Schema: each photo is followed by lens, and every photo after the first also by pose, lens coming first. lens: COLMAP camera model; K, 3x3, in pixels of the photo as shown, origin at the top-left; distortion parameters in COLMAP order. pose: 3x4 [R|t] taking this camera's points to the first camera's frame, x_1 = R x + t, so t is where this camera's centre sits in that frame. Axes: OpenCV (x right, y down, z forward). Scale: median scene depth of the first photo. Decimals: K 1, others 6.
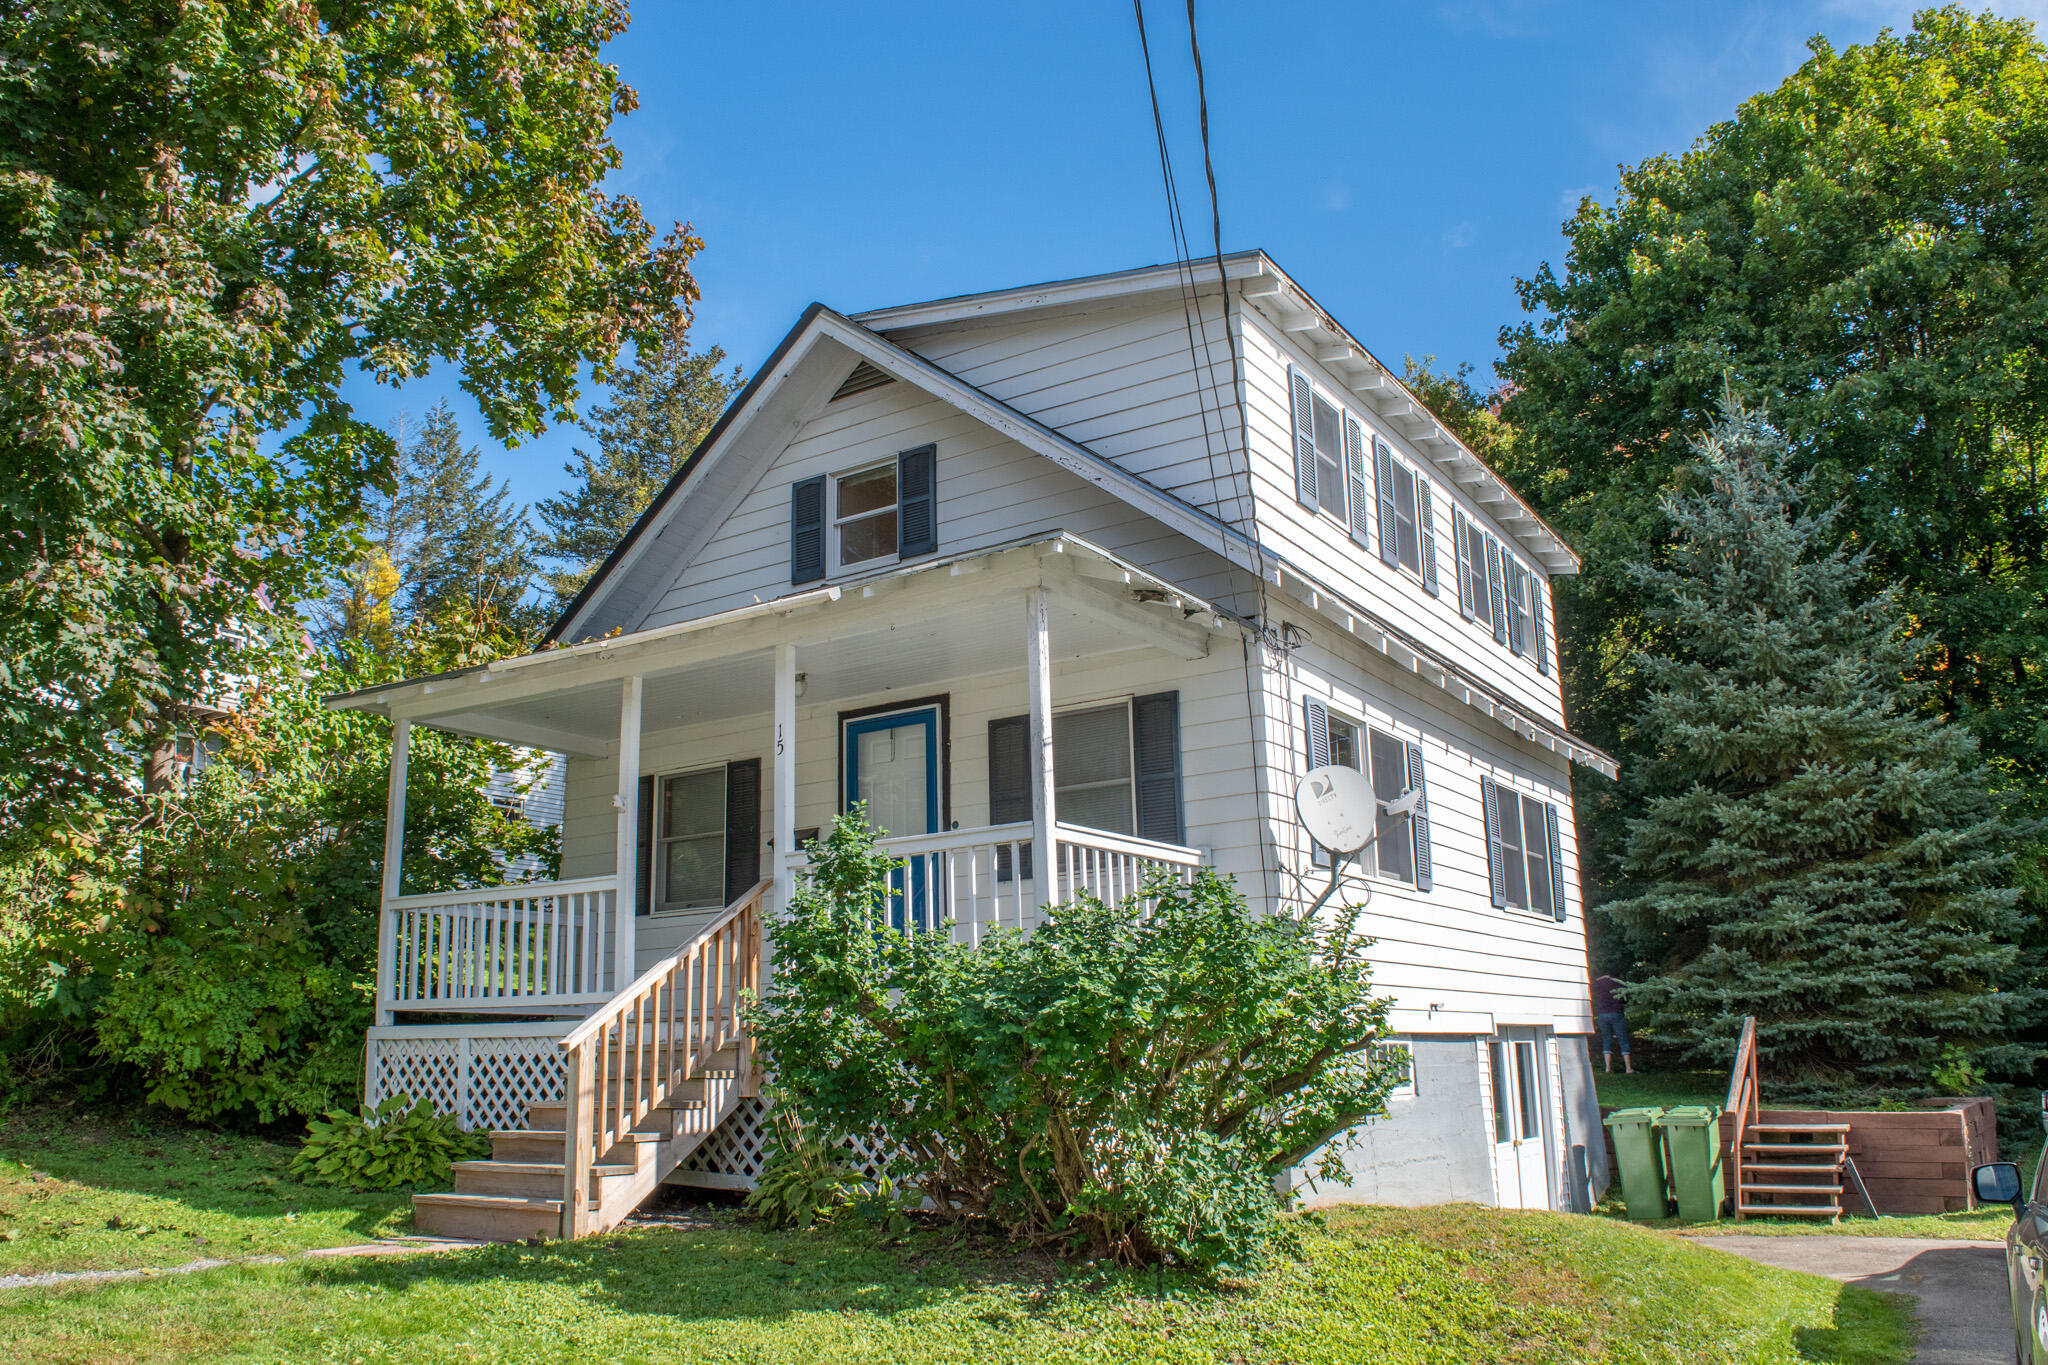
lens RADIAL K [[1592.4, 0, 1024.0], [0, 1592.4, 682.5], [0, 0, 1]] dist [-0.086067, -0.000901]
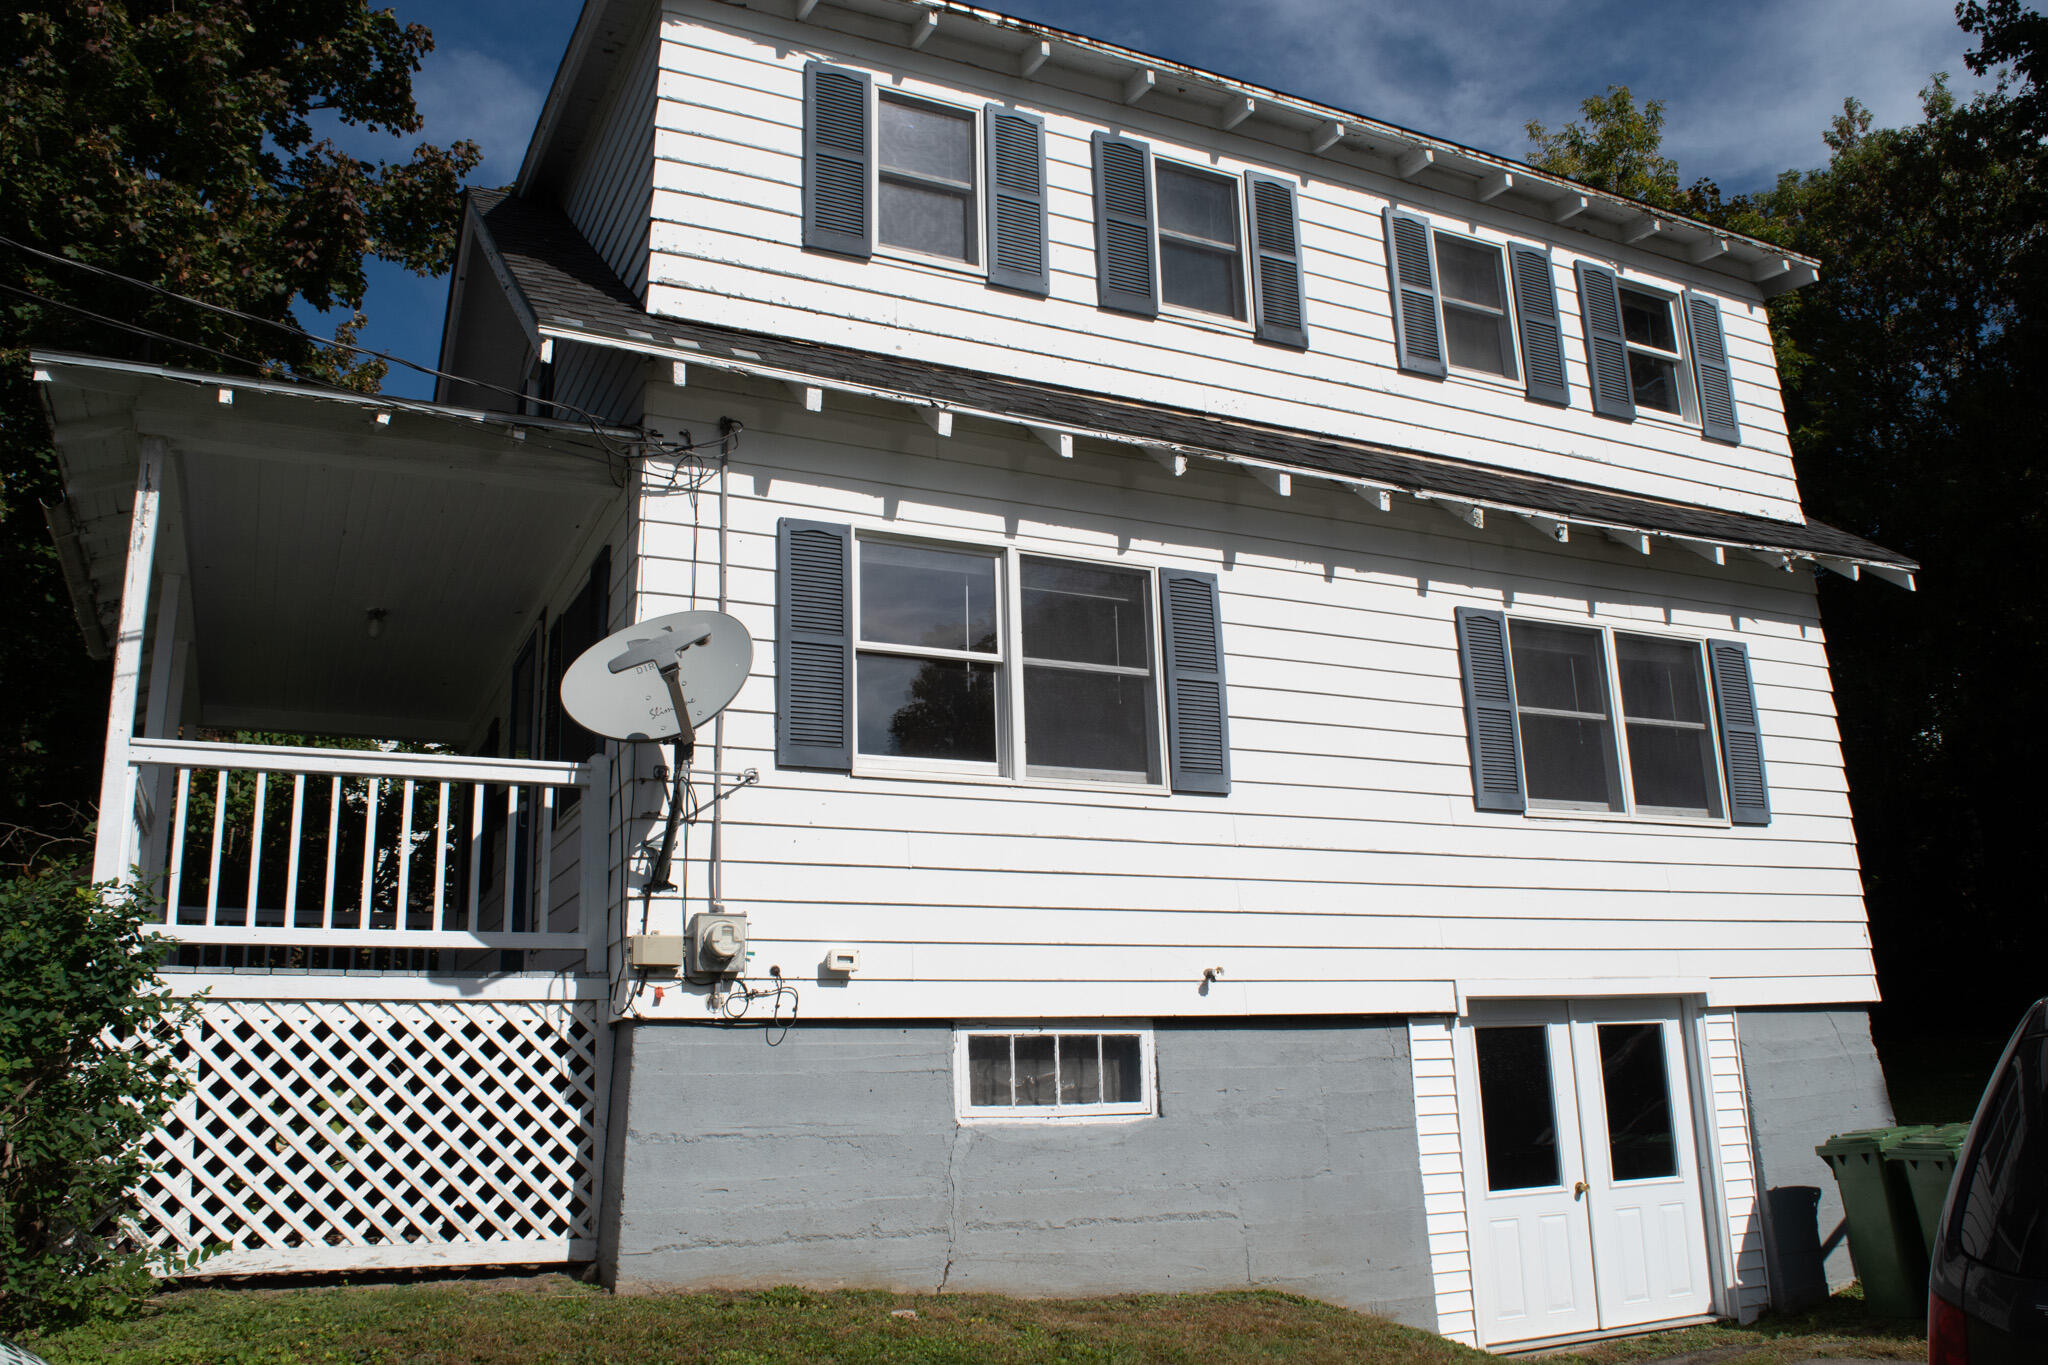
lens RADIAL K [[1592.4, 0, 1024.0], [0, 1592.4, 682.5], [0, 0, 1]] dist [-0.086067, -0.000901]
pose [[0.855540, -0.141063, -0.498149, 0.618726], [0.137328, 0.989532, -0.044359, 0.126545], [0.499191, -0.030459, 0.865956, 0.490053]]
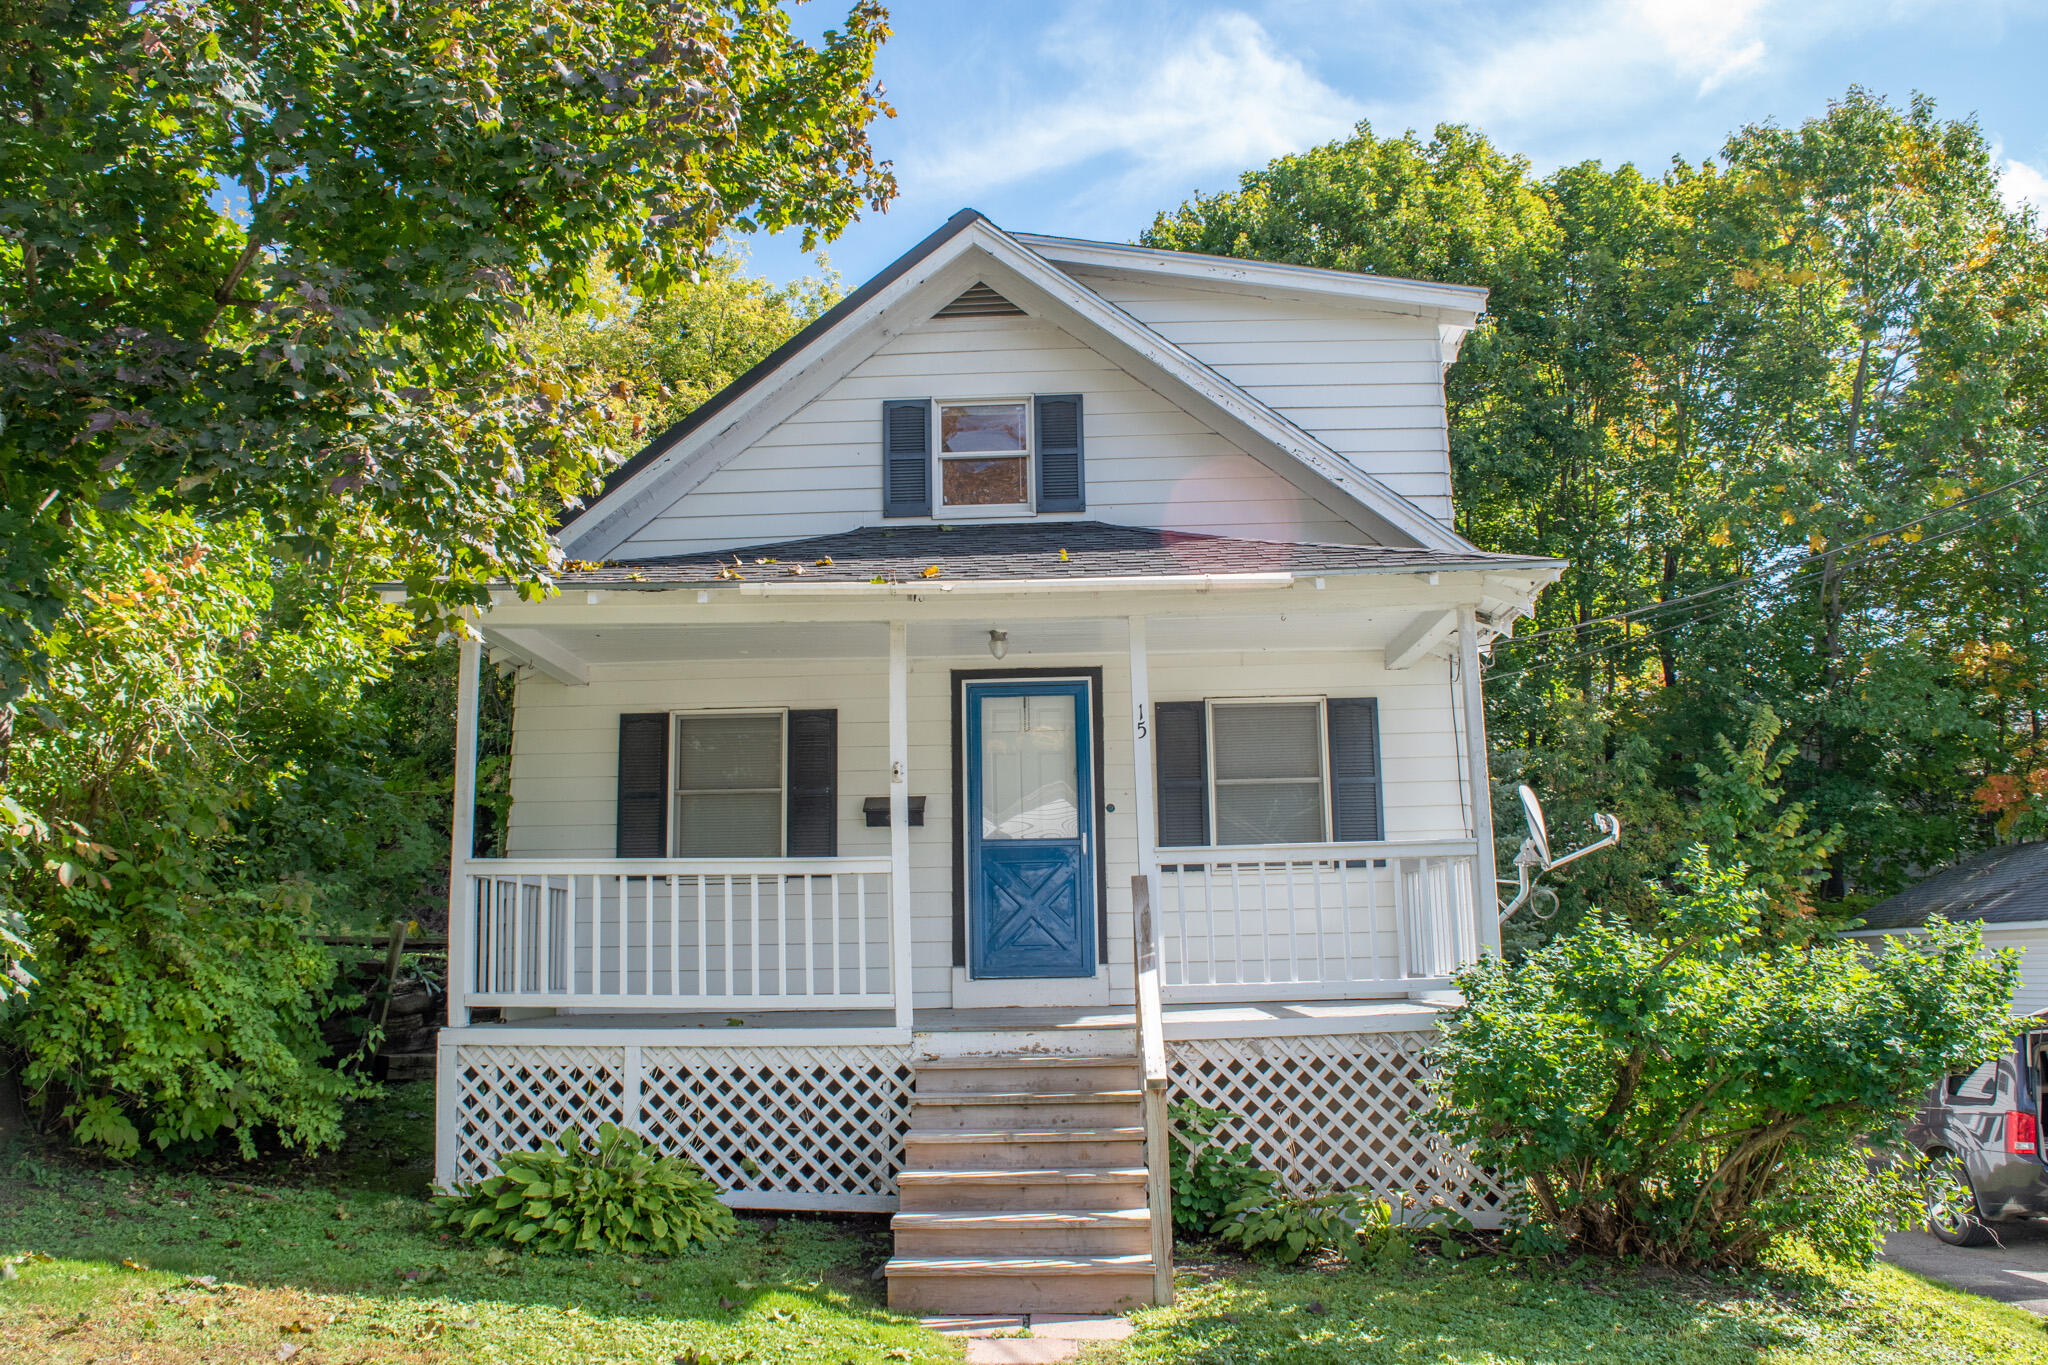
lens RADIAL K [[1592.4, 0, 1024.0], [0, 1592.4, 682.5], [0, 0, 1]] dist [-0.086067, -0.000901]
pose [[0.858485, 0.099688, 0.503056, -0.529572], [-0.124894, 0.992032, 0.016550, 0.005732], [-0.497398, -0.077037, 0.864095, 0.197607]]
